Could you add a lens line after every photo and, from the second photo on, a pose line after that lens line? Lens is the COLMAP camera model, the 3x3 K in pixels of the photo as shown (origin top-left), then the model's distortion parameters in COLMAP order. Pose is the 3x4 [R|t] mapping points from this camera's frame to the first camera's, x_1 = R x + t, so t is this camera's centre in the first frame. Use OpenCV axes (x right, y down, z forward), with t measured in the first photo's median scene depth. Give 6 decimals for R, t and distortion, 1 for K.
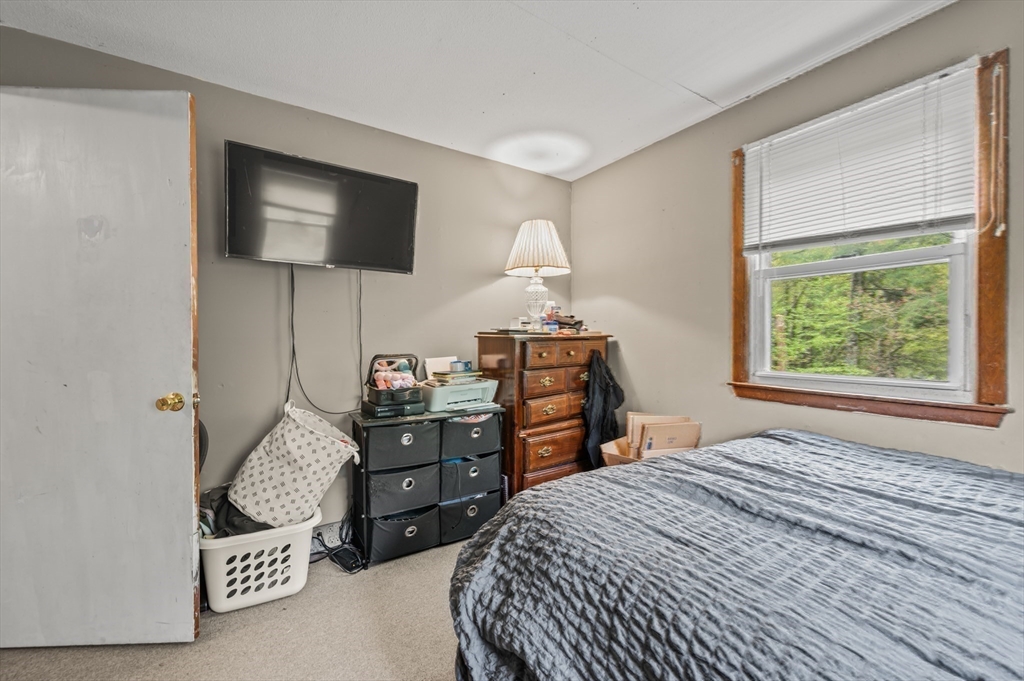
lens RADIAL K [[419.6, 0, 515.6], [0, 419.6, 341.6], [0, 0, 1]] dist [-0.001529, -0.000082]
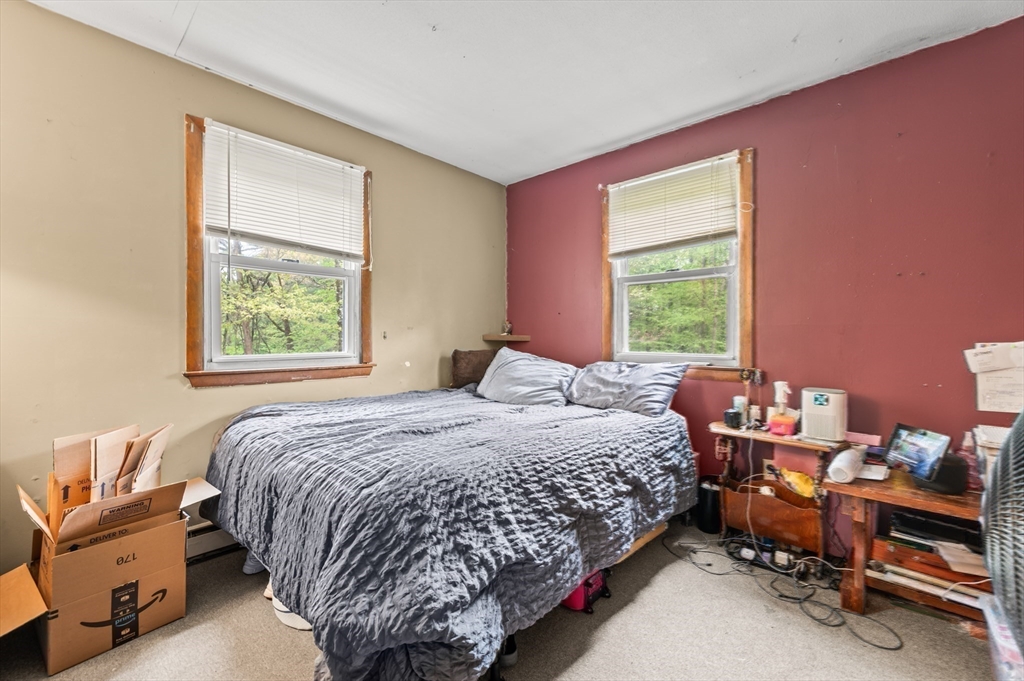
lens RADIAL K [[419.6, 0, 516.1], [0, 419.6, 336.4], [0, 0, 1]] dist [-0.001529, -0.000082]
pose [[-0.240681, 0.000877, 0.970604, -0.739775], [0.008732, 0.999961, 0.001262, 0.037365], [-0.970565, 0.008779, -0.240680, 0.767751]]
